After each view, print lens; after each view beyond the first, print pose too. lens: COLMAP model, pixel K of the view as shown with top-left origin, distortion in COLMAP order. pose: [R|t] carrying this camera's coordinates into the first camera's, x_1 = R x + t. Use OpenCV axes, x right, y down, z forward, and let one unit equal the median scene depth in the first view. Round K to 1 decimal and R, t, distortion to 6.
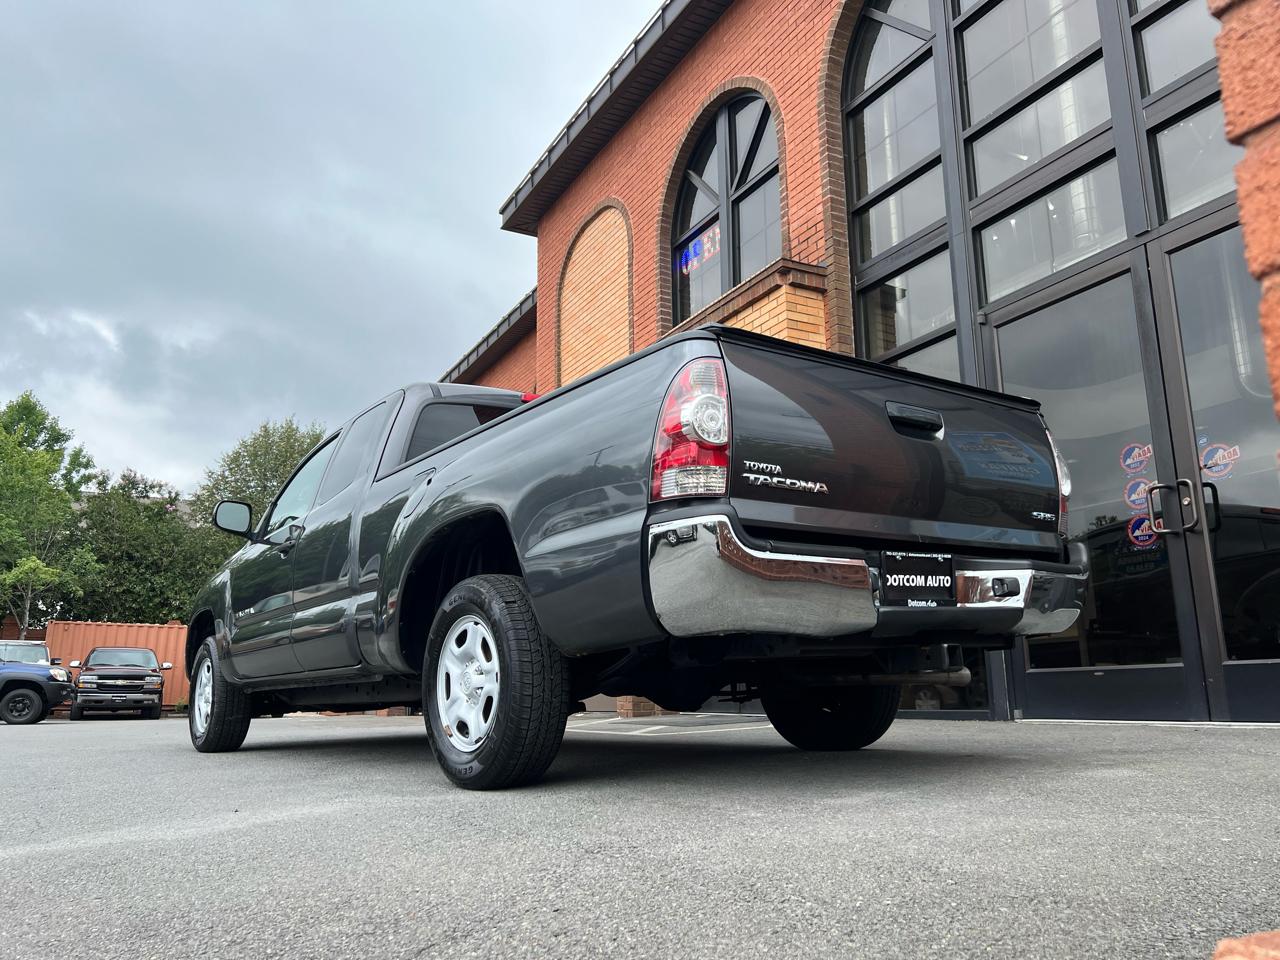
lens RADIAL K [[955.9, 0, 634.8], [0, 955.9, 487.8], [0, 0, 1]] dist [0.061020, -0.073956]
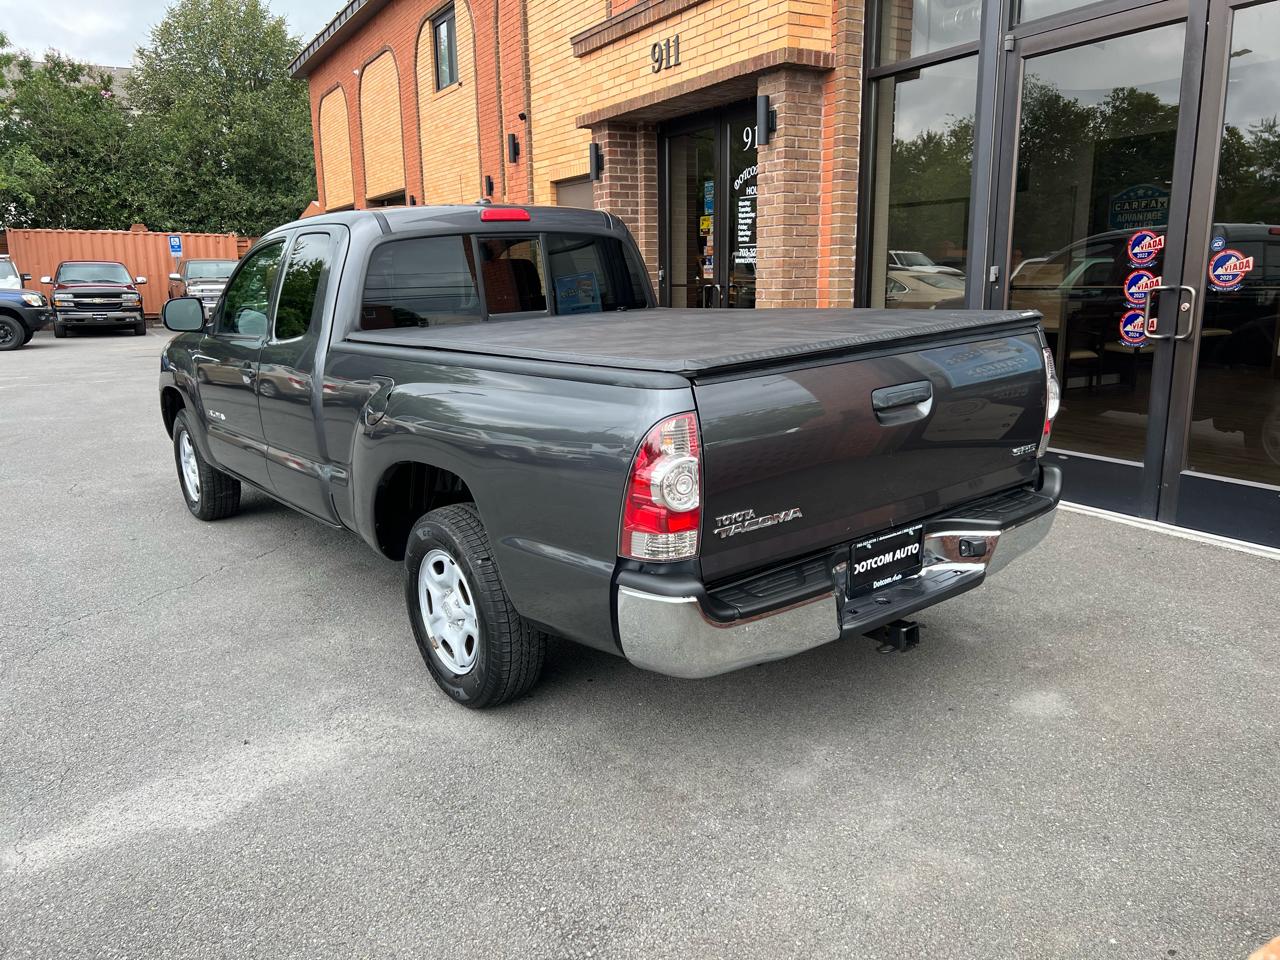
lens RADIAL K [[955.9, 0, 643.6], [0, 955.9, 480.4], [0, 0, 1]] dist [0.051446, -0.057342]
pose [[0.999708, -0.009806, 0.022106, 0.006781], [-0.000372, 0.907754, 0.419503, -0.154198], [-0.024181, -0.419389, 0.907485, 0.047233]]
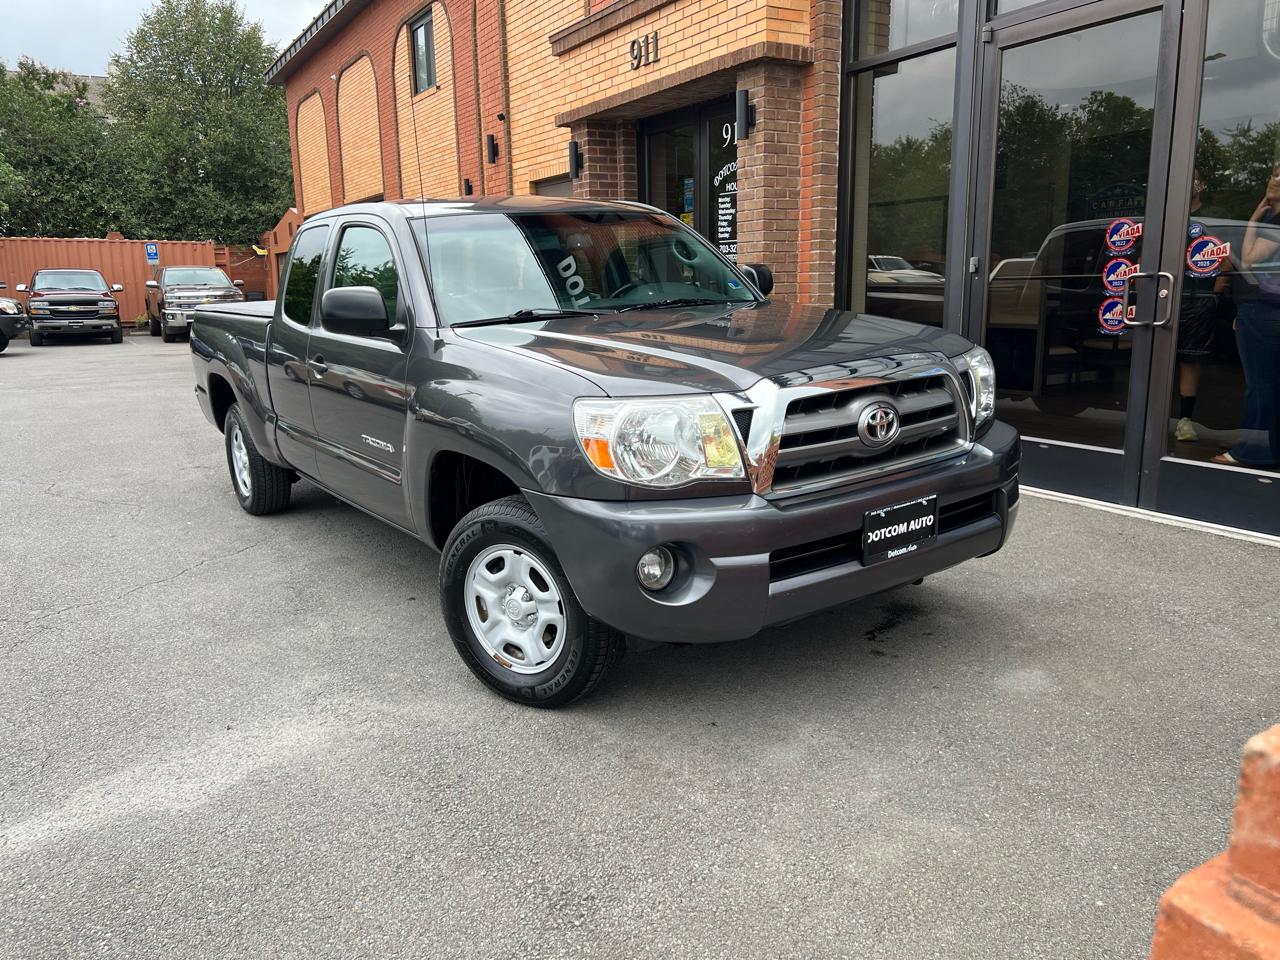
lens RADIAL K [[958.5, 0, 635.0], [0, 958.5, 484.1], [0, 0, 1]] dist [0.047929, -0.053204]
pose [[0.999304, -0.017529, 0.032919, 0.005491], [0.002279, 0.909714, 0.415230, -0.143345], [-0.037225, -0.414866, 0.909121, 0.041722]]
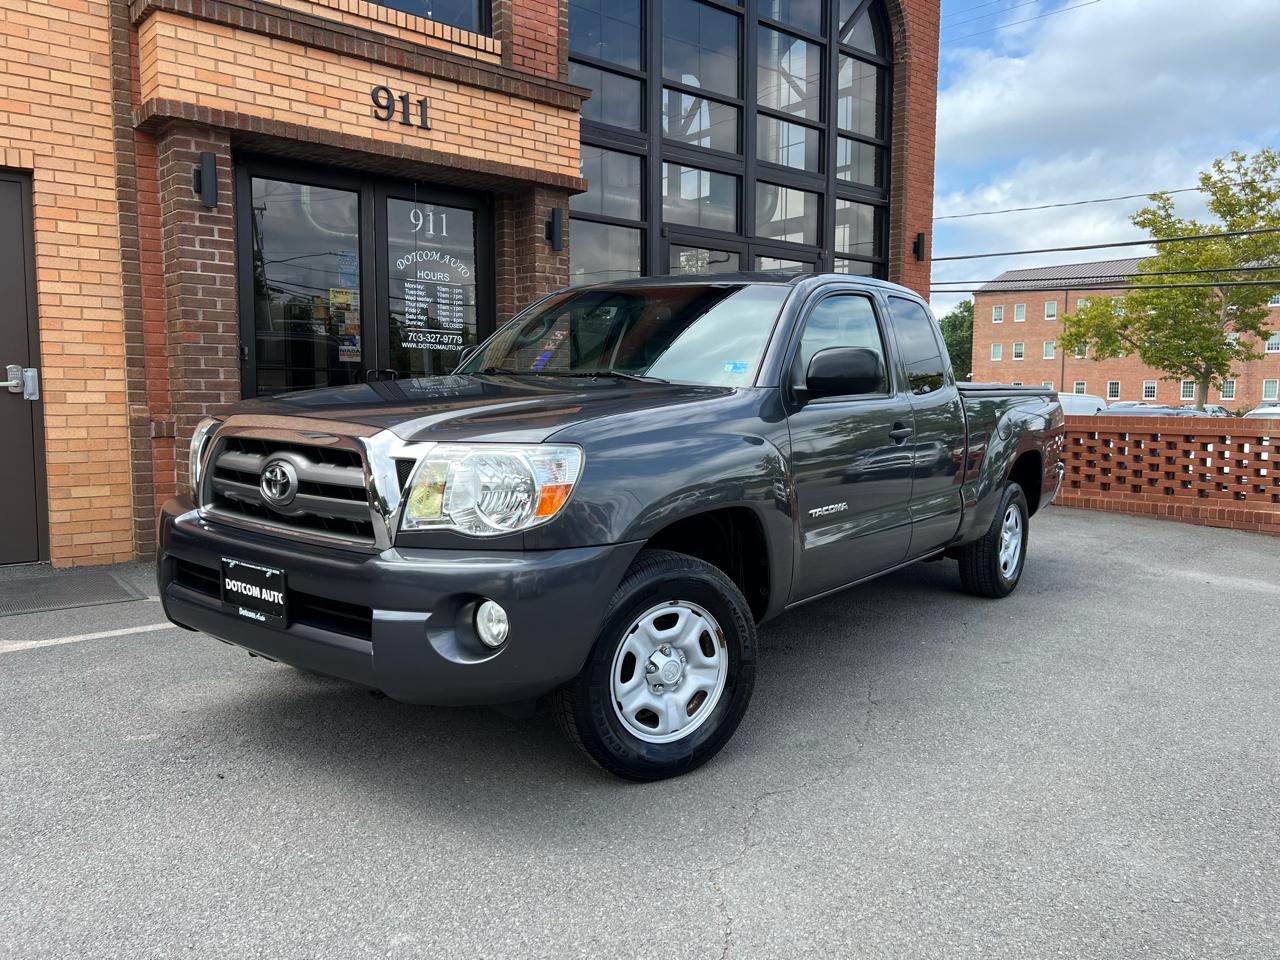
lens RADIAL K [[969.4, 0, 641.7], [0, 969.4, 478.7], [0, 0, 1]] dist [0.045588, -0.051143]
pose [[-0.213749, -0.073865, 0.974092, -0.887967], [-0.215594, 0.976118, 0.026710, 0.124974], [-0.952802, -0.204299, -0.224569, 1.077063]]
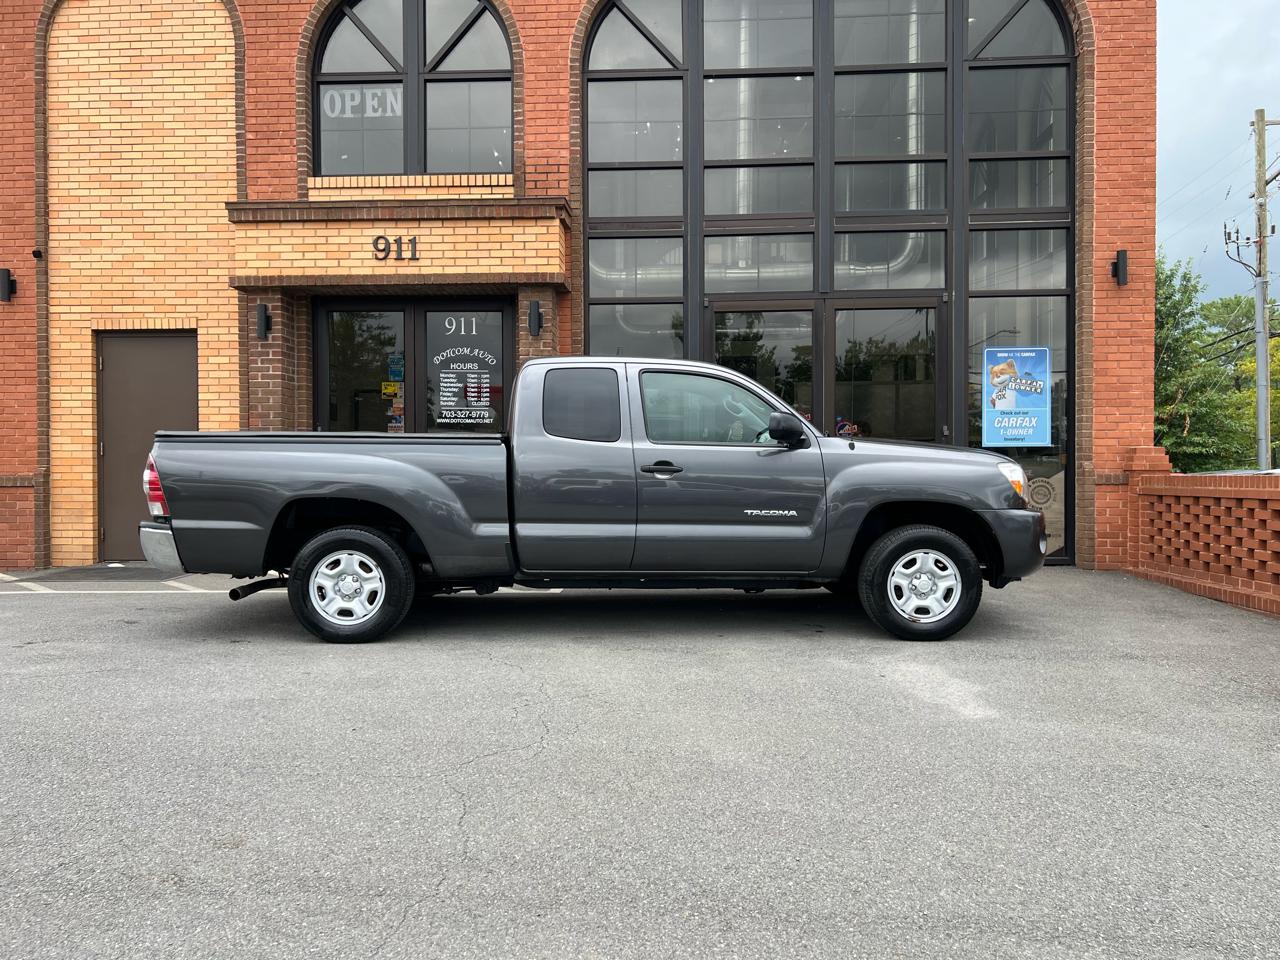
lens RADIAL K [[964.6, 0, 637.8], [0, 964.6, 484.3], [0, 0, 1]] dist [0.053321, -0.059914]
pose [[0.528537, 0.004103, 0.848901, -0.811768], [-0.188738, 0.975528, 0.112795, -0.041486], [-0.827664, -0.219836, 0.516377, 0.213321]]
